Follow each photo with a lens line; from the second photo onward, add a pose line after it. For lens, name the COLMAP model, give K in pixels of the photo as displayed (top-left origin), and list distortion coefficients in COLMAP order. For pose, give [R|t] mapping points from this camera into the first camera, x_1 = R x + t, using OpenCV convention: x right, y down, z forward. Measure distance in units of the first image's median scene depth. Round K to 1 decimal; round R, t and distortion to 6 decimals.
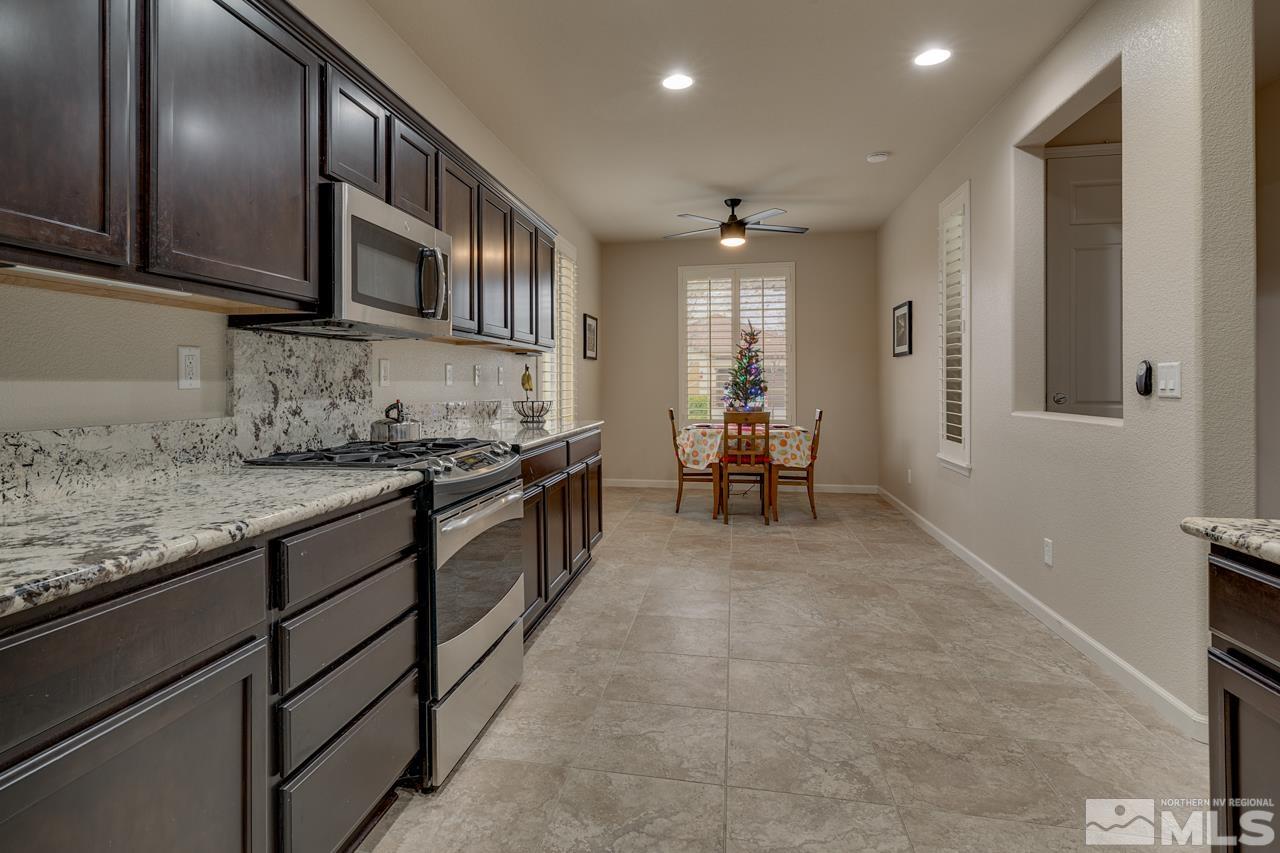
lens RADIAL K [[674.0, 0, 595.1], [0, 674.0, 380.3], [0, 0, 1]] dist [0.002662, 0.000613]
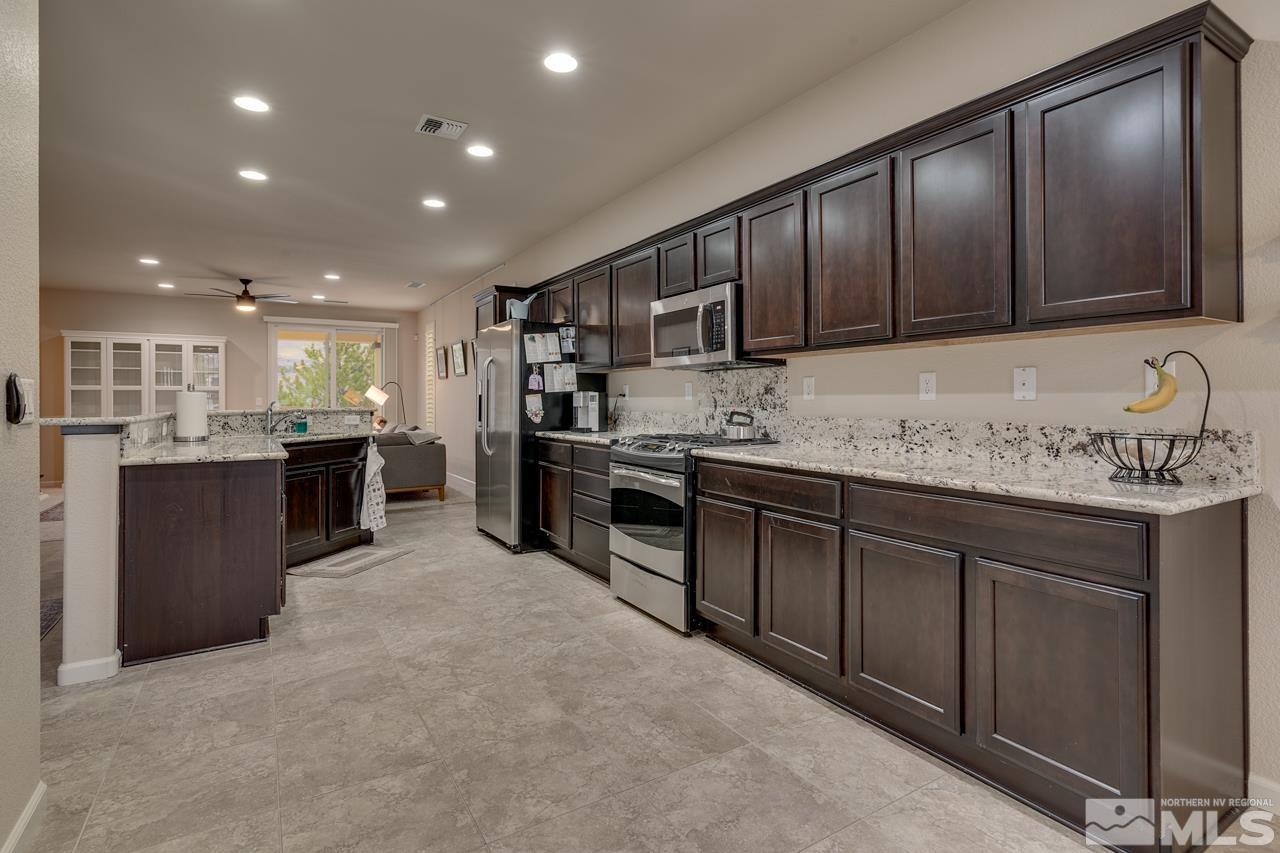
lens RADIAL K [[640.6, 0, 647.4], [0, 640.6, 400.8], [0, 0, 1]] dist [0.003620, 0.000047]
pose [[-0.730542, 0.011010, -0.682779, 0.833747], [0.012509, 0.999918, 0.002740, 0.004949], [0.682753, -0.006540, -0.730620, 2.042029]]
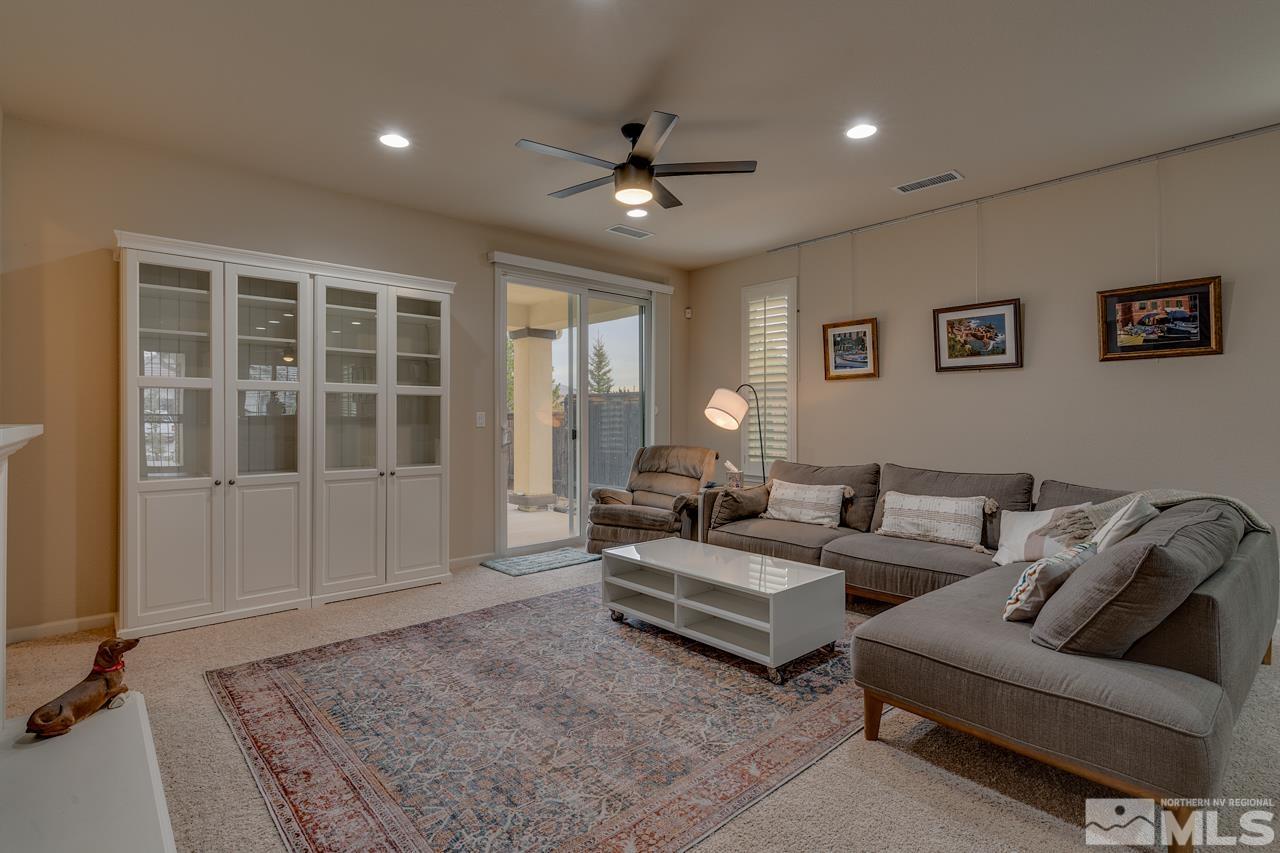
lens RADIAL K [[618.1, 0, 637.1], [0, 618.1, 414.3], [0, 0, 1]] dist [0.002538, 0.000829]
pose [[-0.593350, 0.002963, -0.804939, 1.185132], [0.009457, 0.999950, -0.003291, -0.014942], [0.804889, -0.009565, -0.593349, -1.207589]]
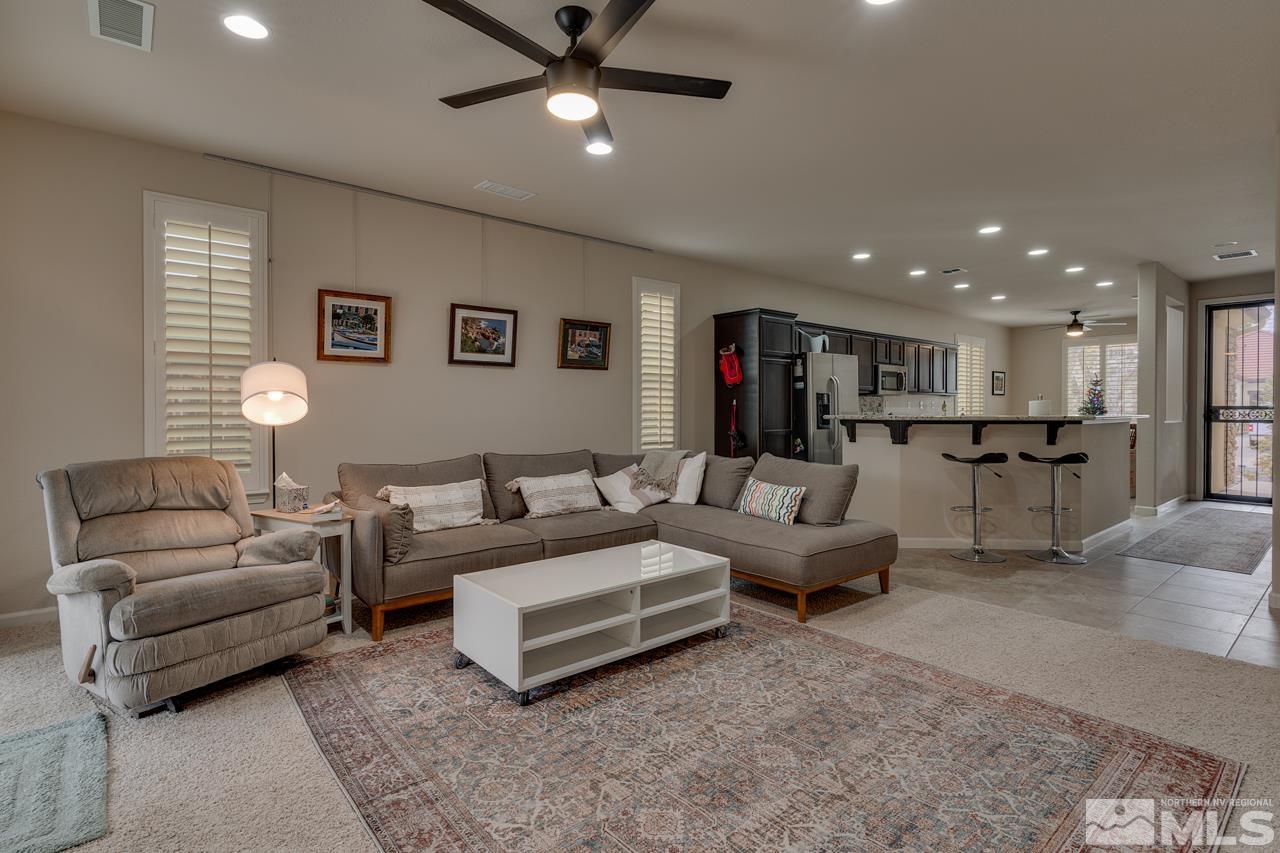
lens RADIAL K [[618.1, 0, 637.1], [0, 618.1, 414.3], [0, 0, 1]] dist [0.002538, 0.000829]
pose [[0.787598, 0.010854, -0.616094, 0.779262], [-0.001347, 0.999873, 0.015893, -0.014069], [0.616188, -0.011688, 0.787512, -2.818391]]
